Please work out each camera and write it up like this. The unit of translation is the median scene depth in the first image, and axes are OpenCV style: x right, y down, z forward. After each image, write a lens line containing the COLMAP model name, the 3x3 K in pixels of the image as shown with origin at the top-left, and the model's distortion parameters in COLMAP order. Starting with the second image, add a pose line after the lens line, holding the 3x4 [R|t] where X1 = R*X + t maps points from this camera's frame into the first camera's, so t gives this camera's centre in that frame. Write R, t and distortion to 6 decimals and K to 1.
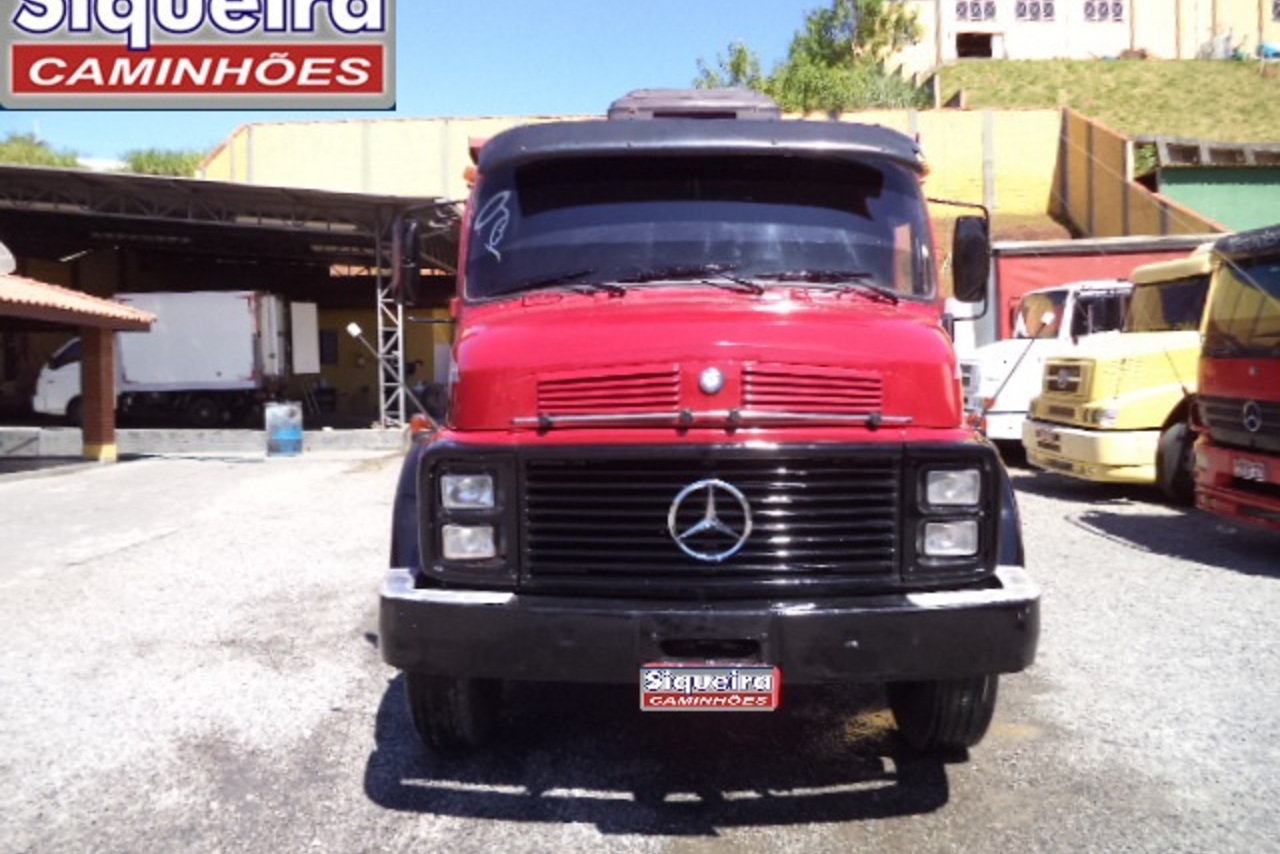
lens RADIAL K [[1103.7, 0, 646.7], [0, 1103.7, 425.3], [0, 0, 1]] dist [-0.007554, -0.015705]
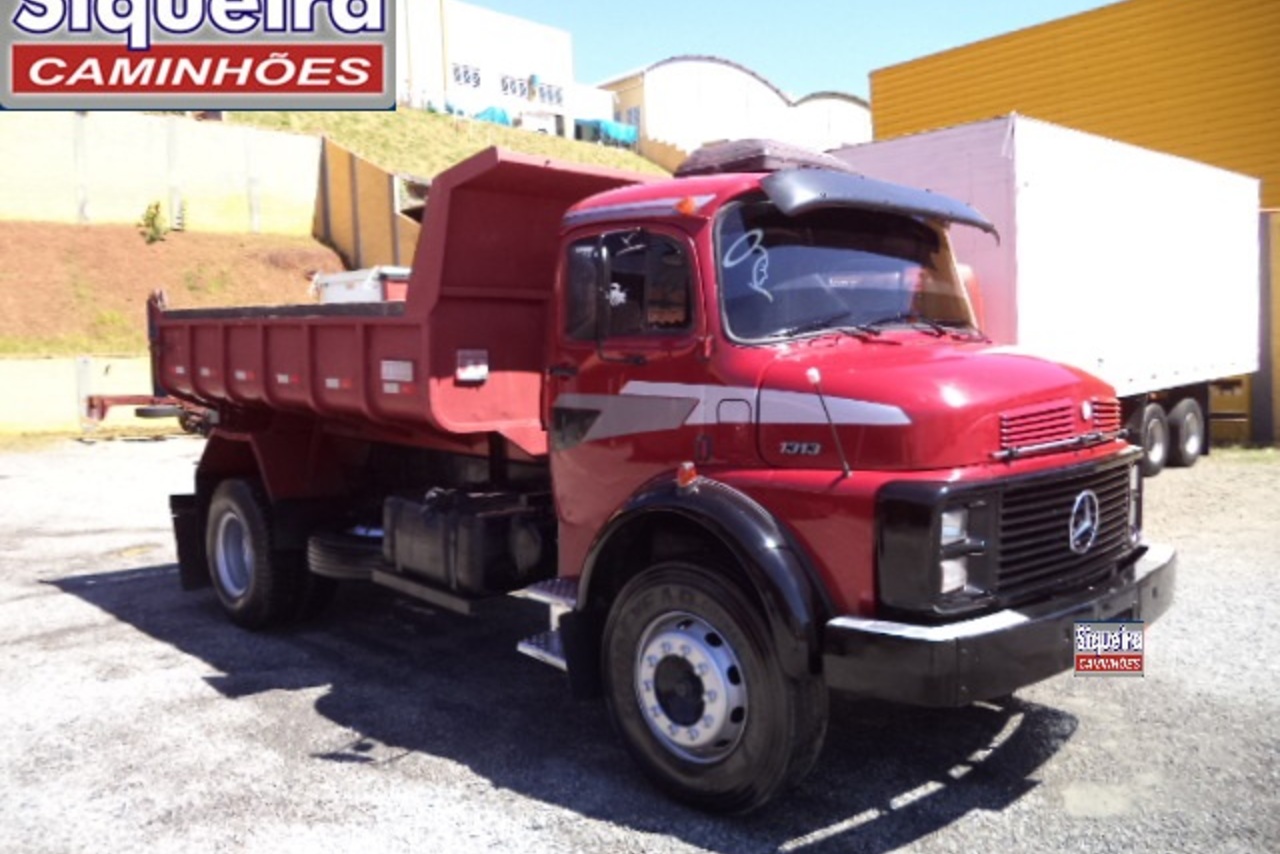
lens RADIAL K [[1103.7, 0, 646.7], [0, 1103.7, 425.3], [0, 0, 1]] dist [-0.007554, -0.015705]
pose [[0.664837, -0.054320, 0.745011, -0.219972], [0.064029, 0.997826, 0.015614, -0.013857], [-0.744240, 0.037321, 0.666869, 0.098175]]
